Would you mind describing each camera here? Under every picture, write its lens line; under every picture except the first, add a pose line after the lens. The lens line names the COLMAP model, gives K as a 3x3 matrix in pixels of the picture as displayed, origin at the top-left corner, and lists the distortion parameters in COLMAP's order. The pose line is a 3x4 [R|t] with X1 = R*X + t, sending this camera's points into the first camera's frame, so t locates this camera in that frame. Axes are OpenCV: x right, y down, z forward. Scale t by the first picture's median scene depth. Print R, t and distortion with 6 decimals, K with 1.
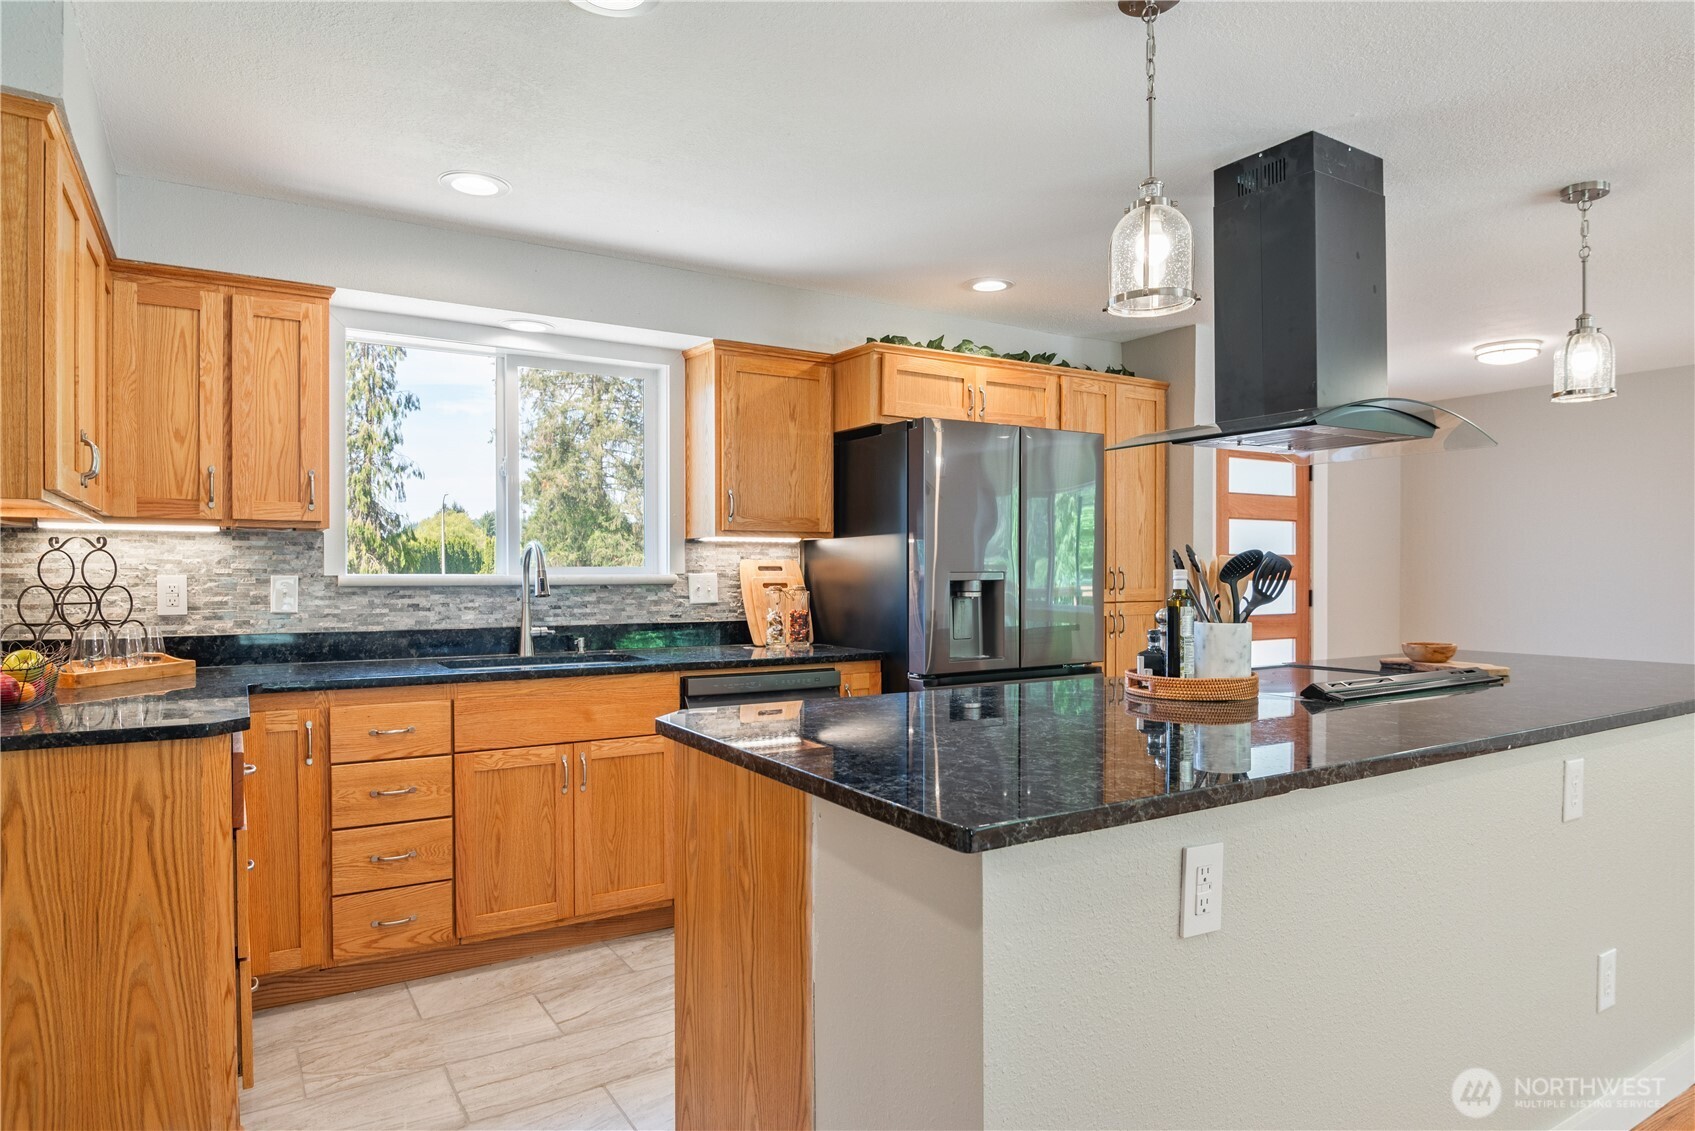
lens RADIAL K [[987.1, 0, 840.2], [0, 987.1, 583.3], [0, 0, 1]] dist [-0.002456, -0.016154]
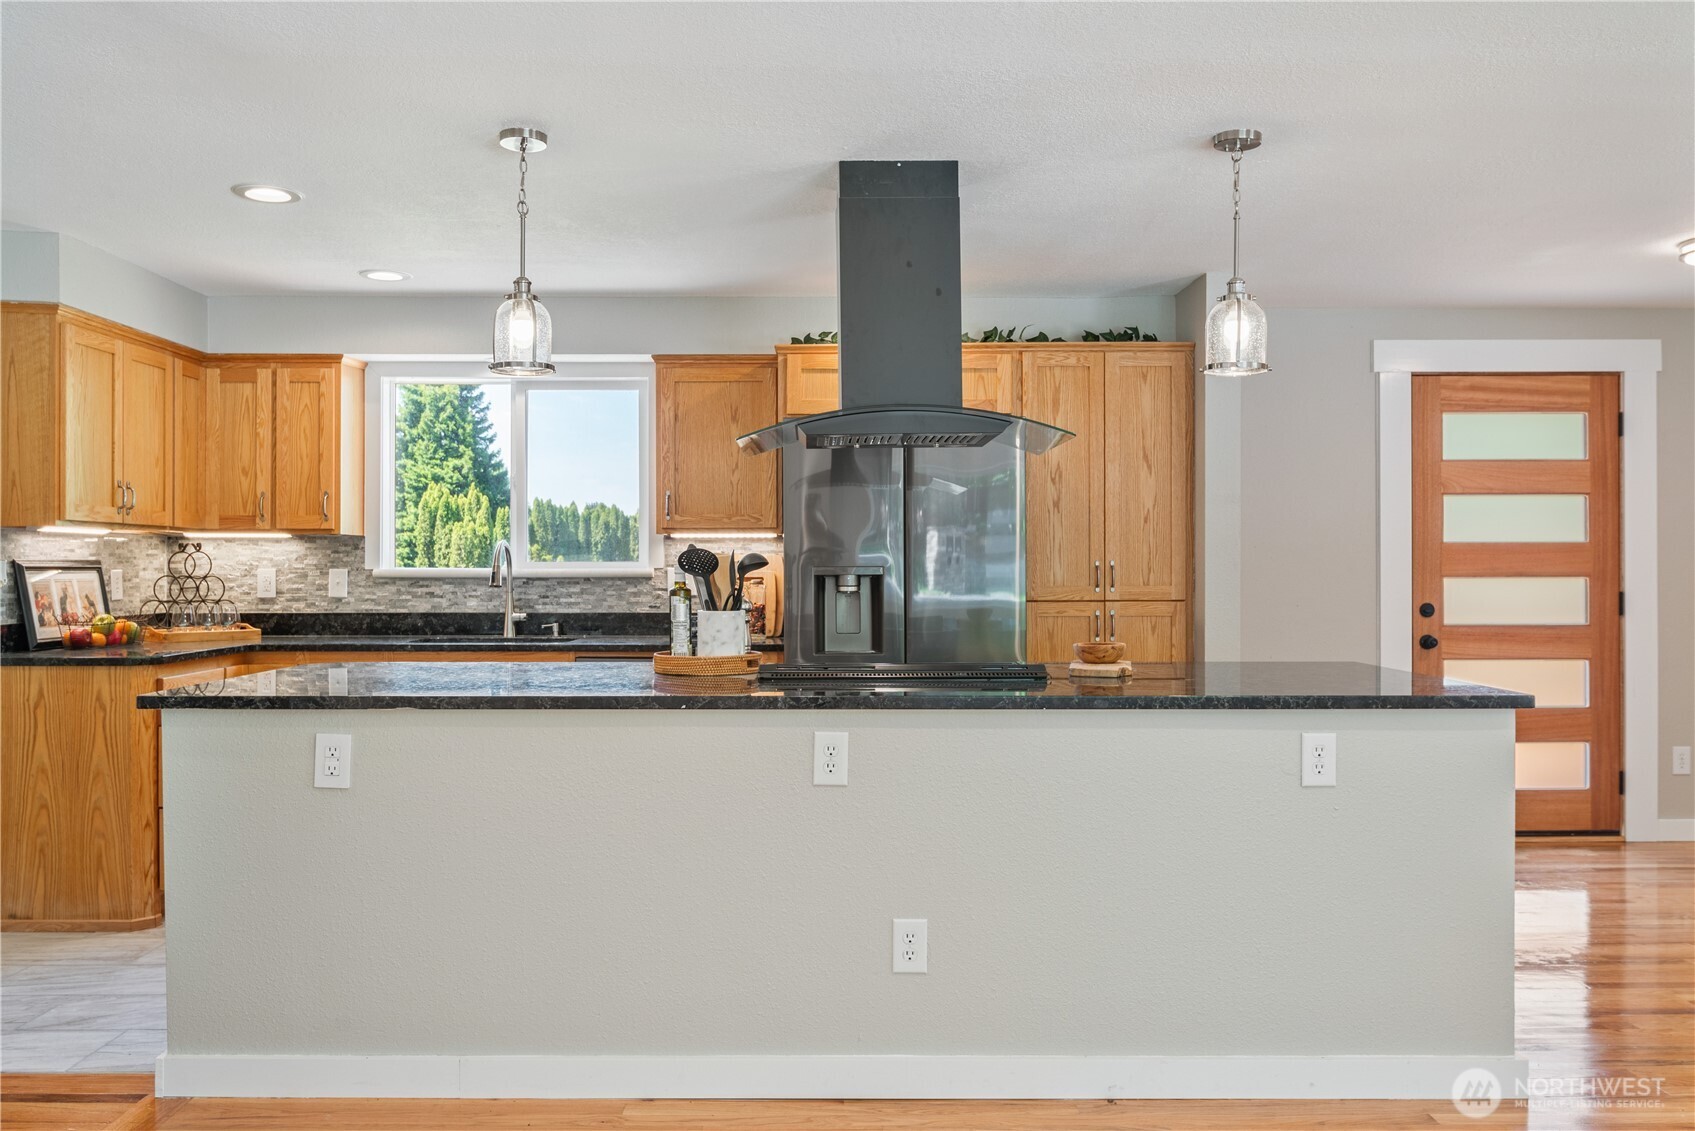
lens RADIAL K [[1366.2, 0, 847.5], [0, 1366.2, 565.5], [0, 0, 1]] dist [-0.001117, -0.010405]
pose [[0.855581, -0.000022, -0.517668, 0.960262], [-0.005616, 0.999941, -0.009323, 0.000453], [0.517638, 0.010884, 0.855531, -0.213177]]
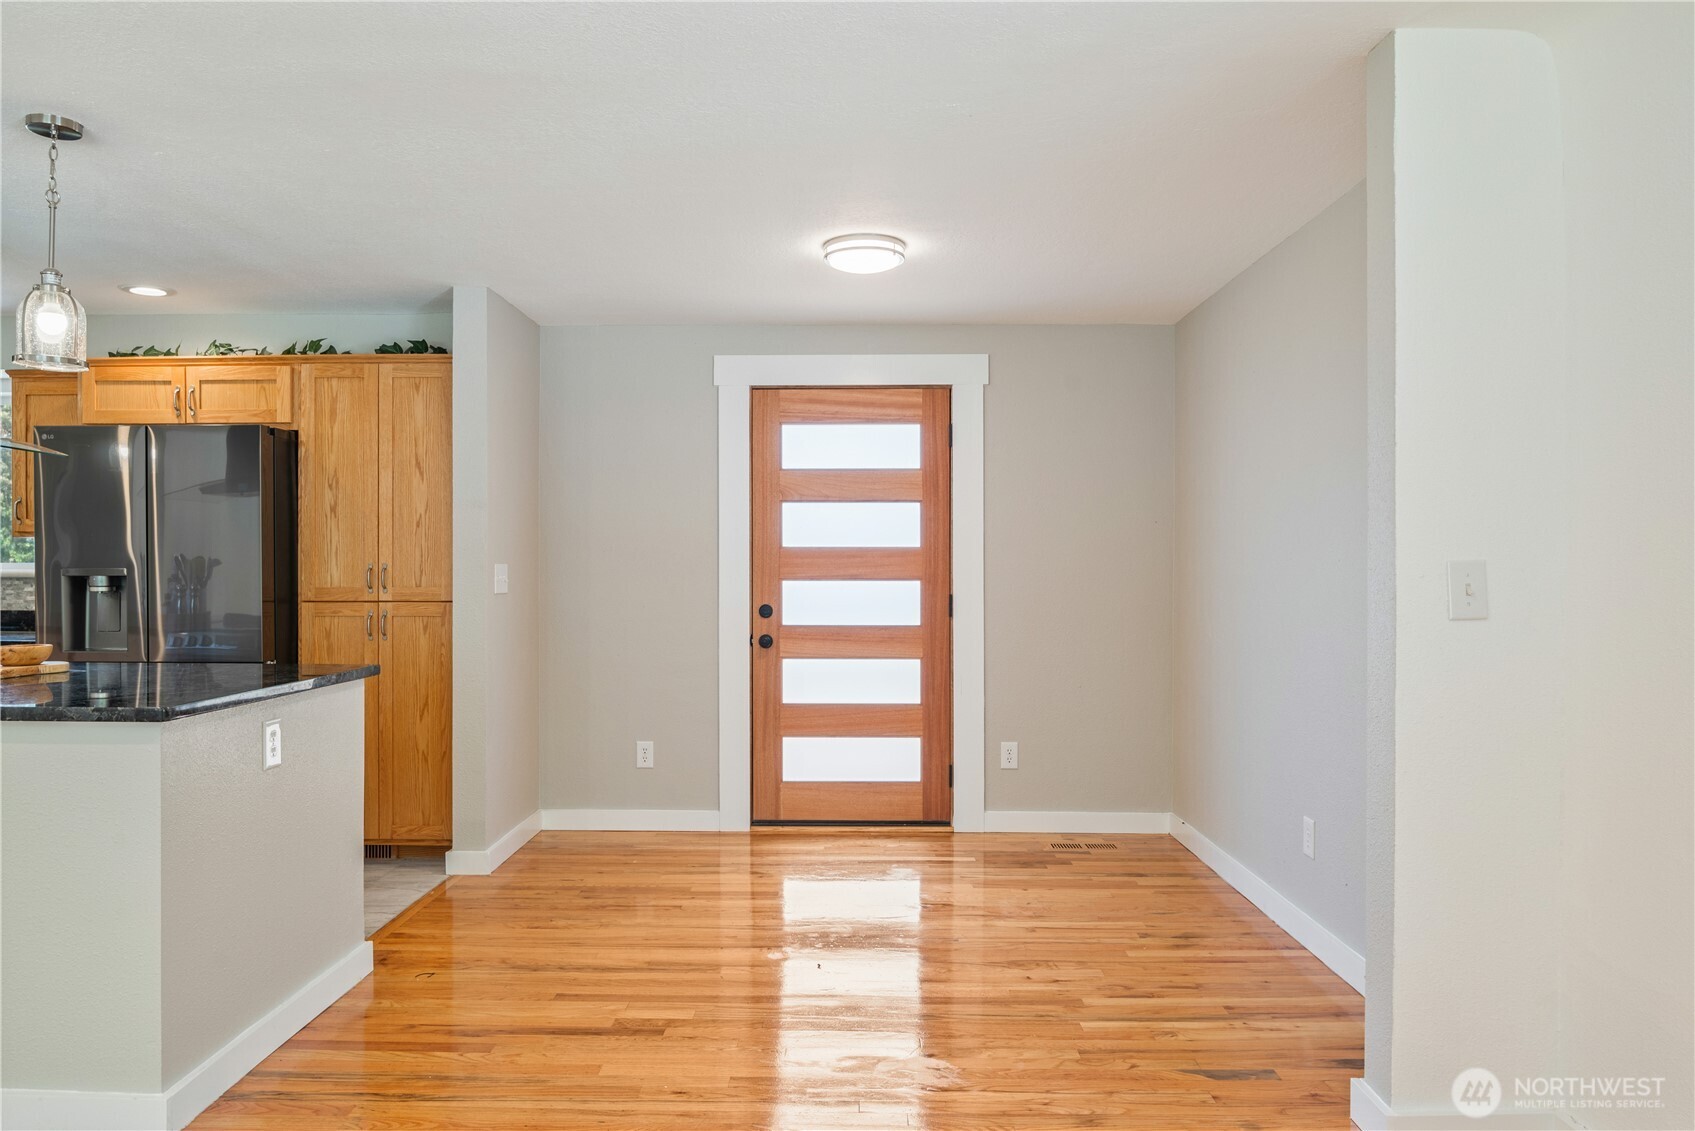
lens RADIAL K [[1123.4, 0, 853.2], [0, 1123.4, 576.2], [0, 0, 1]] dist [-0.019582, -0.003203]
pose [[0.845094, 0.006983, -0.534573, 1.630936], [-0.009342, 0.999955, -0.001707, -0.009124], [0.534537, 0.006437, 0.845121, 0.479539]]
